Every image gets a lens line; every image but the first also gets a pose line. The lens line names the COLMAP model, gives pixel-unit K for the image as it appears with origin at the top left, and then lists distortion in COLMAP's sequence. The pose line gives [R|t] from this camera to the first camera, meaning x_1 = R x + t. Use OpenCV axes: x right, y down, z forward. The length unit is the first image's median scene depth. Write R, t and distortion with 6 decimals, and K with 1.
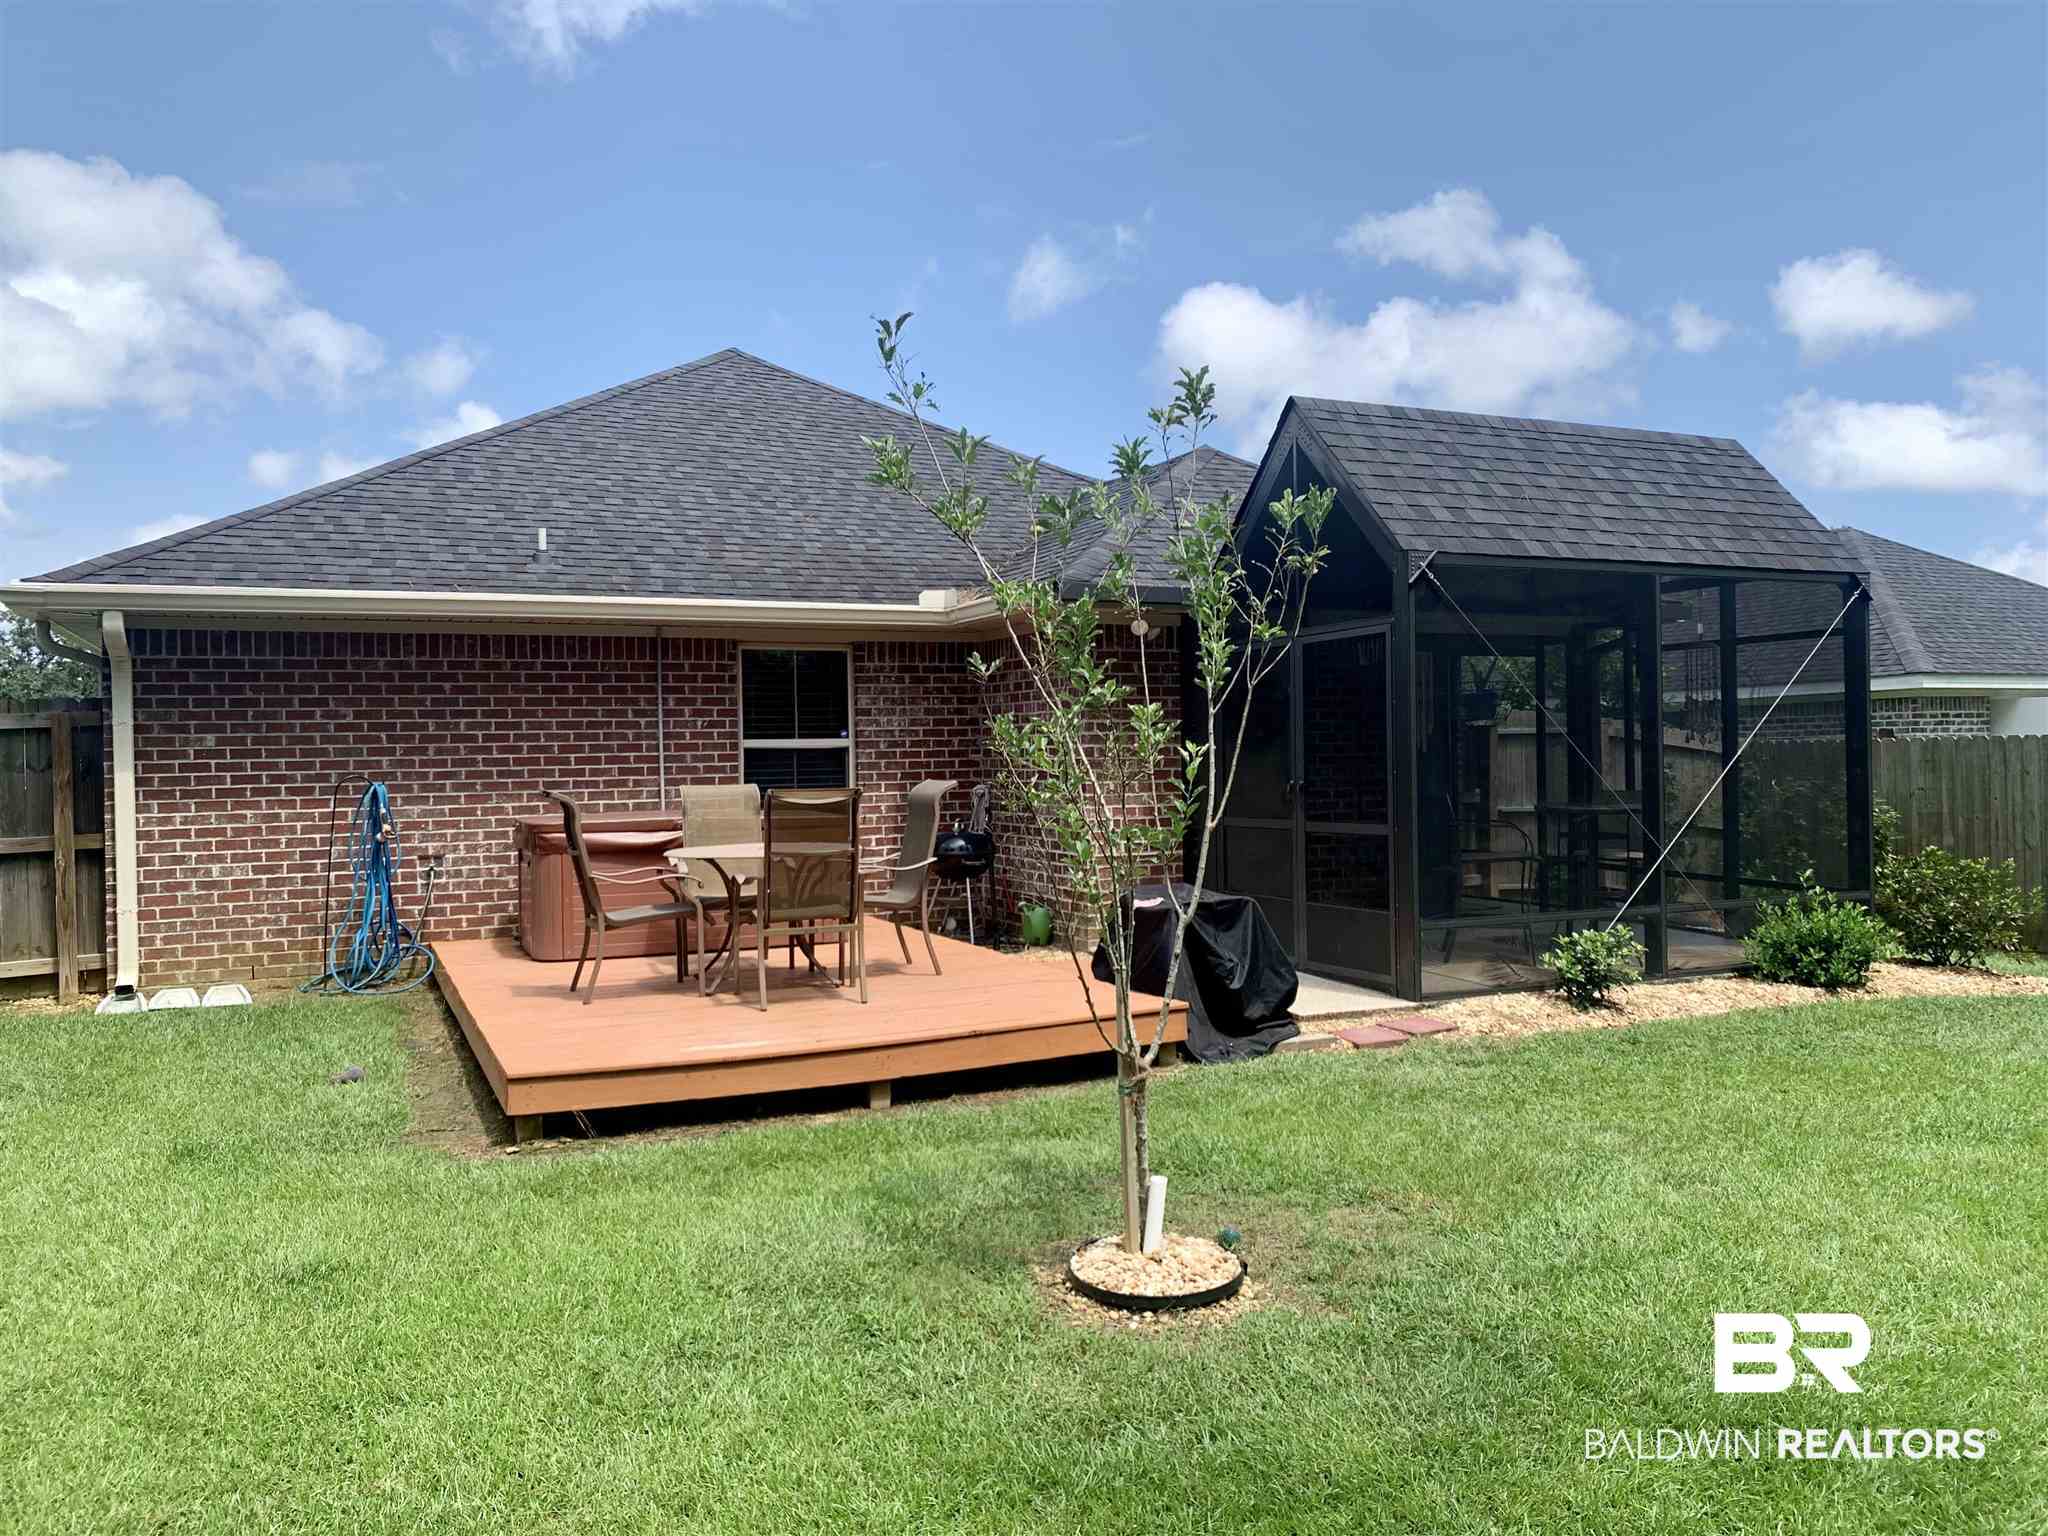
lens RADIAL K [[1572.3, 0, 1041.5], [0, 1572.3, 763.4], [0, 0, 1]] dist [0.076244, -0.110236]
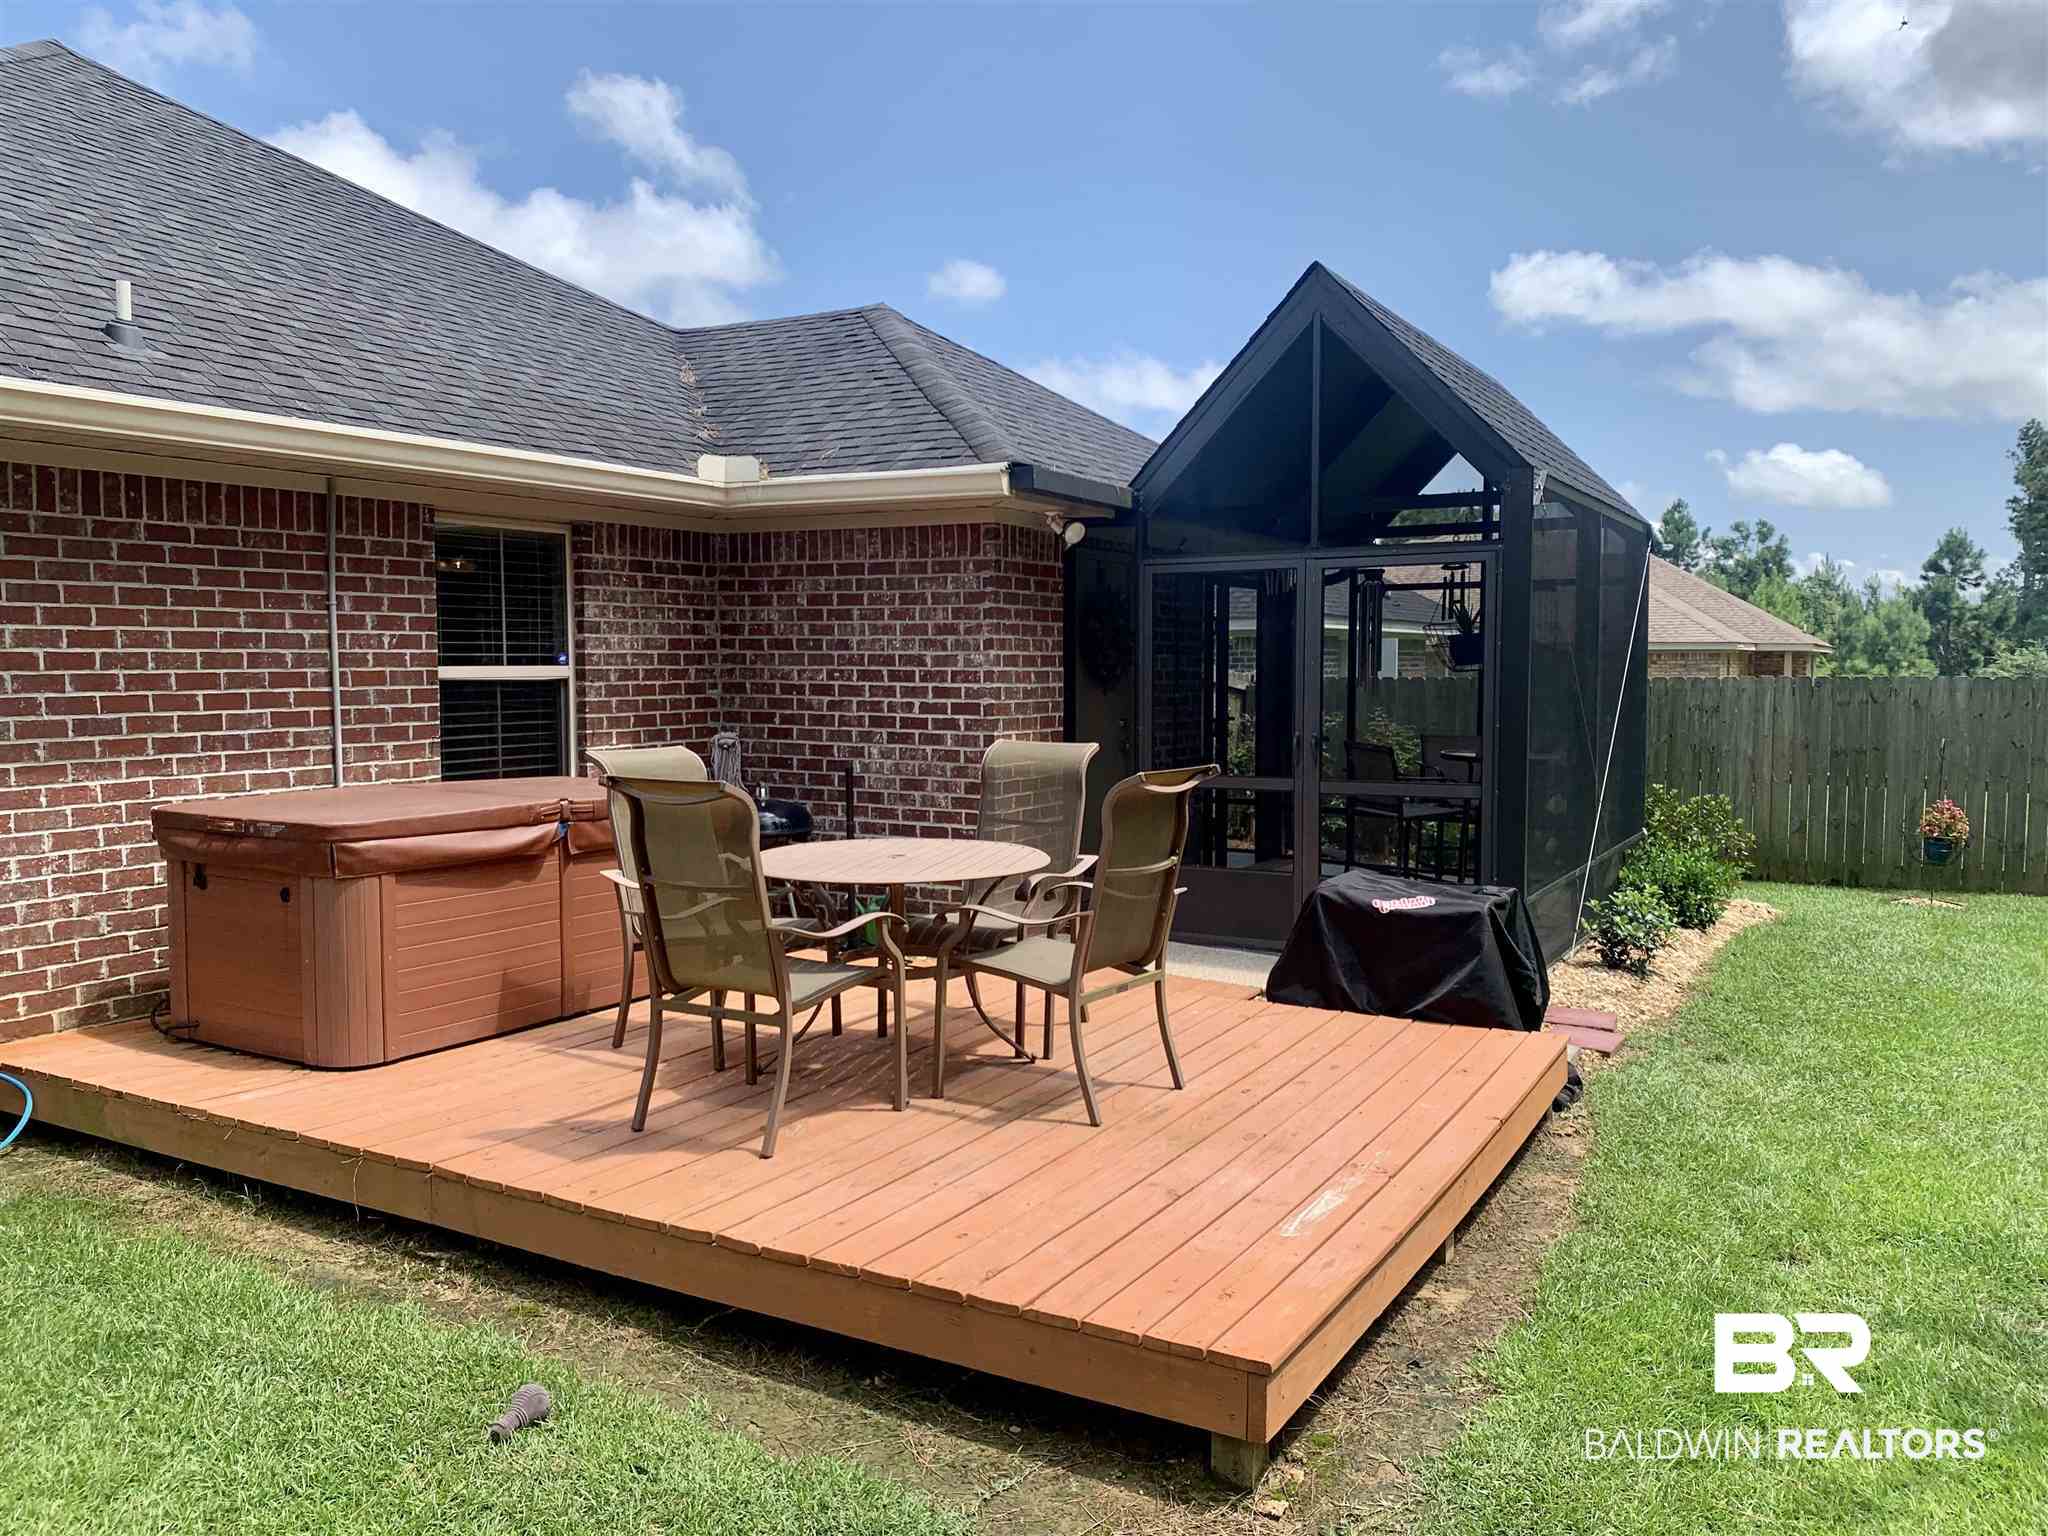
lens RADIAL K [[1576.5, 0, 1032.3], [0, 1576.5, 754.6], [0, 0, 1]] dist [0.060028, -0.071989]
pose [[0.833025, -0.018290, 0.552932, -0.361014], [-0.008071, 0.998945, 0.045202, -0.011014], [-0.553176, -0.042118, 0.831999, 0.351536]]
